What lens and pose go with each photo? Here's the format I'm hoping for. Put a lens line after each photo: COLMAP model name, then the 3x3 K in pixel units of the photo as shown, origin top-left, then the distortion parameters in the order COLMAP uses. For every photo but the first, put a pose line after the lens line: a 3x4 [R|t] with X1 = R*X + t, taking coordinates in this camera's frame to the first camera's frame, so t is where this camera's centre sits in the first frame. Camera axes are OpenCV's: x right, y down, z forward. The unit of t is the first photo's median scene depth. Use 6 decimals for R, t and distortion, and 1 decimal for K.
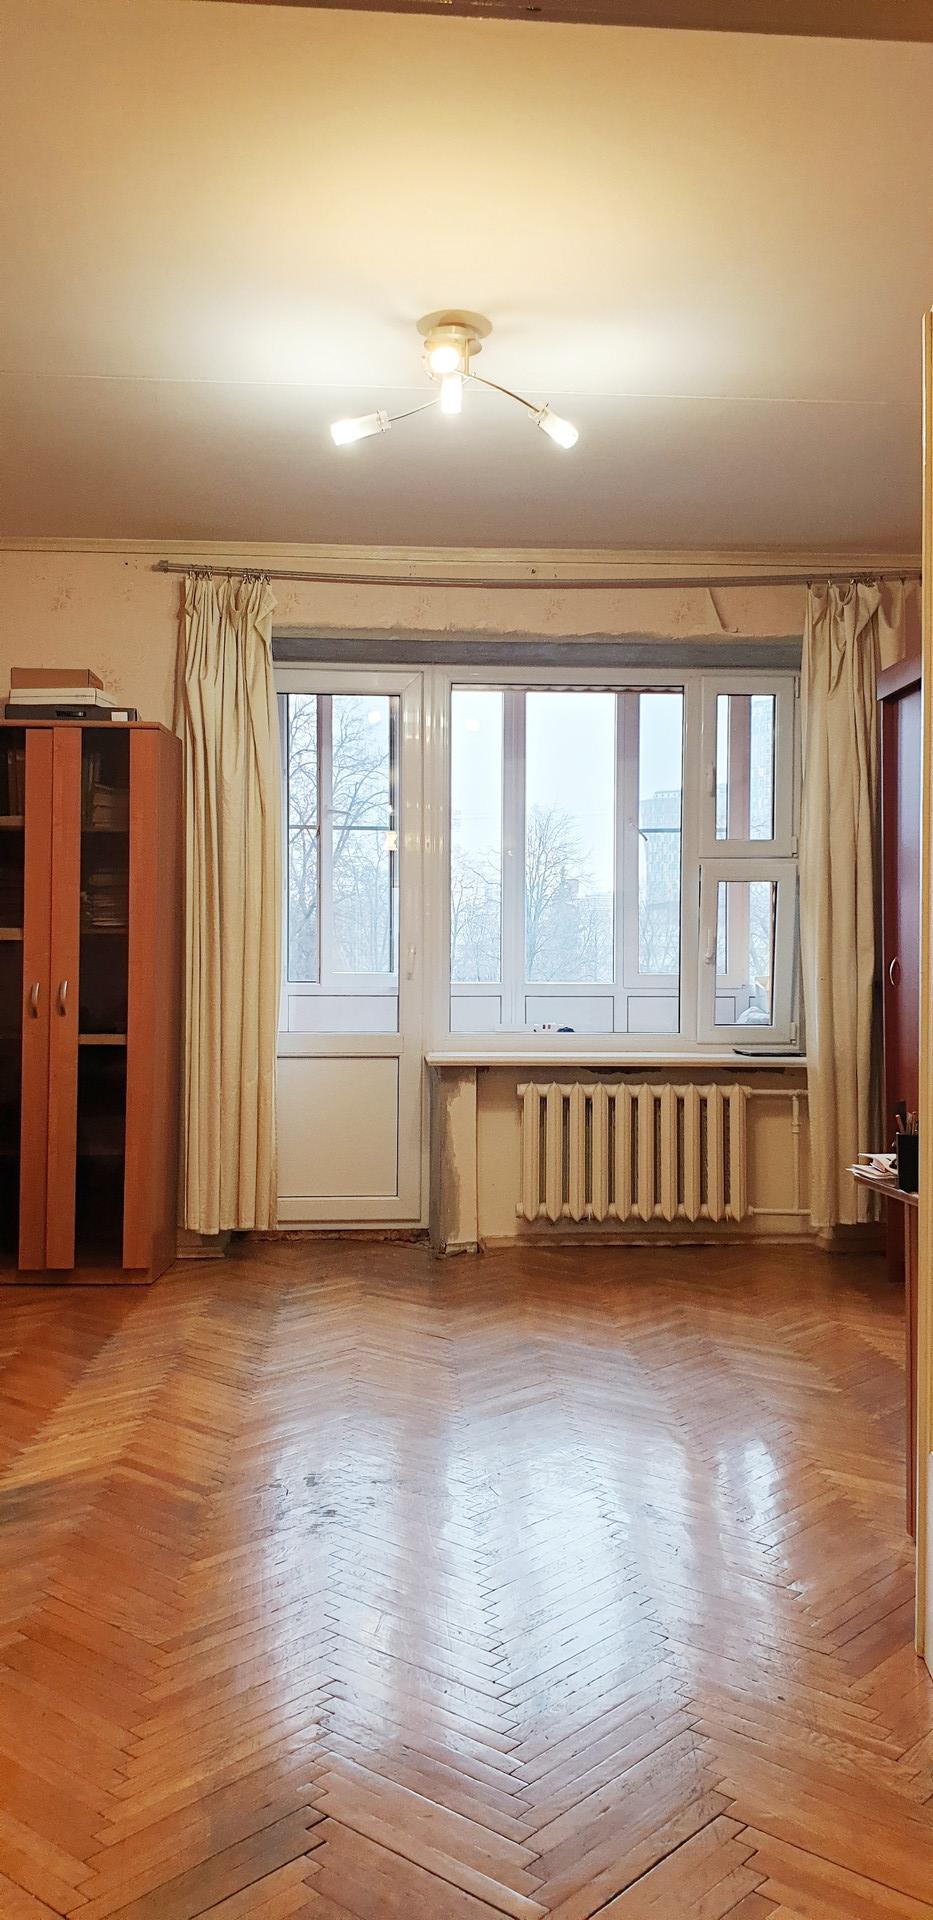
lens RADIAL K [[1444.4, 0, 466.5], [0, 1444.4, 960.0], [0, 0, 1]] dist [0.082302, -0.001758]
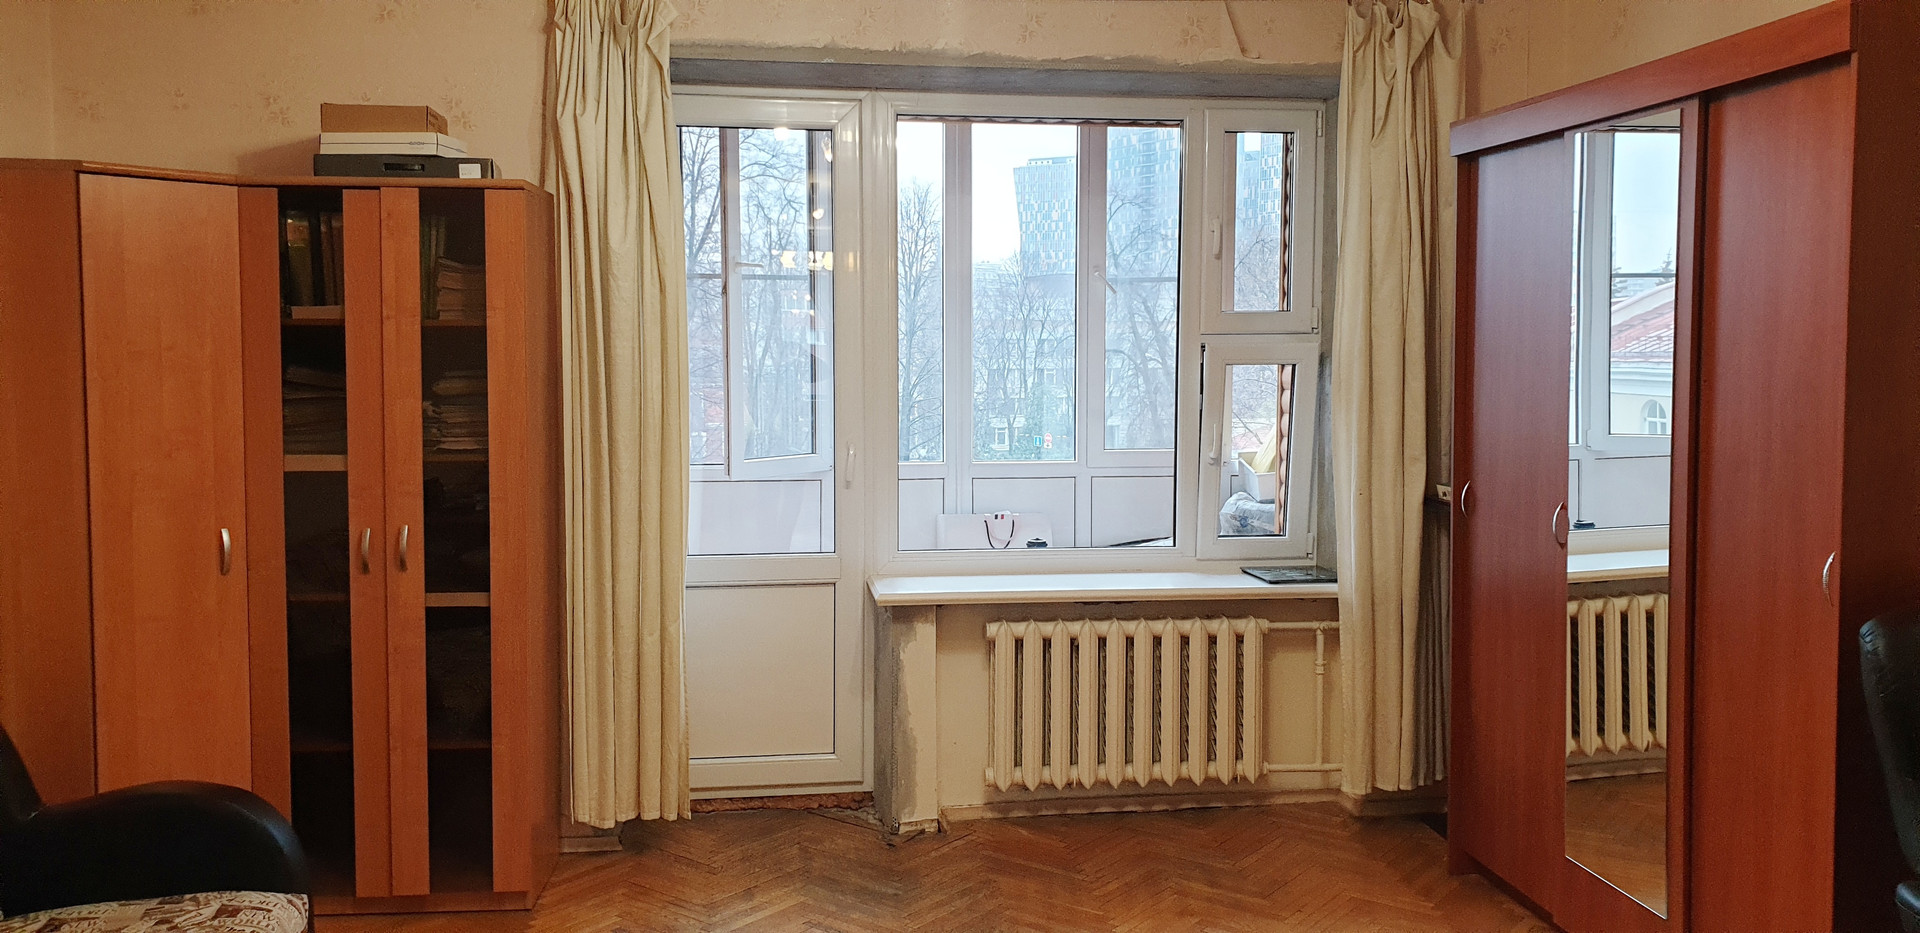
lens RADIAL K [[1475.0, 0, 957.7], [0, 1475.0, 434.3], [0, 0, 1]] dist [0.024800, -0.009216]
pose [[0.996641, -0.008954, 0.081406, -0.047374], [0.003232, 0.997531, 0.070156, -0.077952], [-0.081834, -0.069657, 0.994209, 0.194982]]
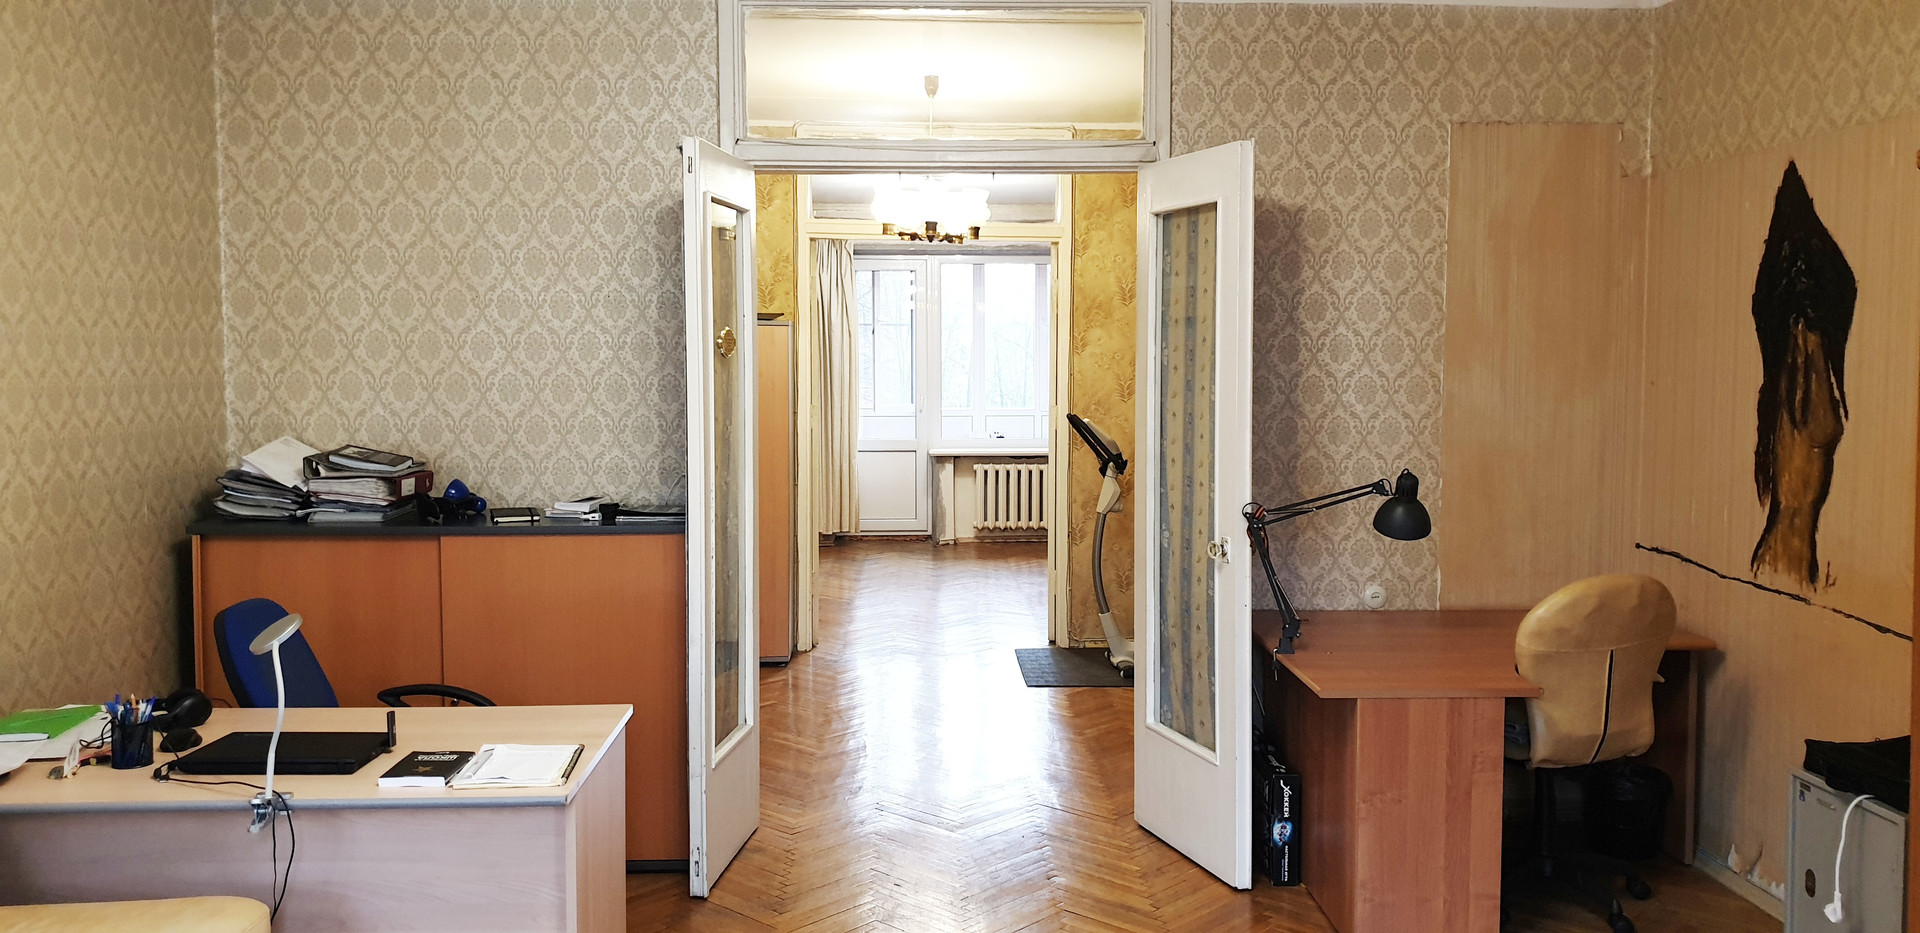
lens RADIAL K [[1475.0, 0, 957.7], [0, 1475.0, 434.3], [0, 0, 1]] dist [0.024800, -0.009216]
pose [[0.999756, -0.007008, -0.020959, 0.058027], [0.008227, 0.998246, 0.058627, -0.082302], [0.020512, -0.058785, 0.998060, -1.120239]]
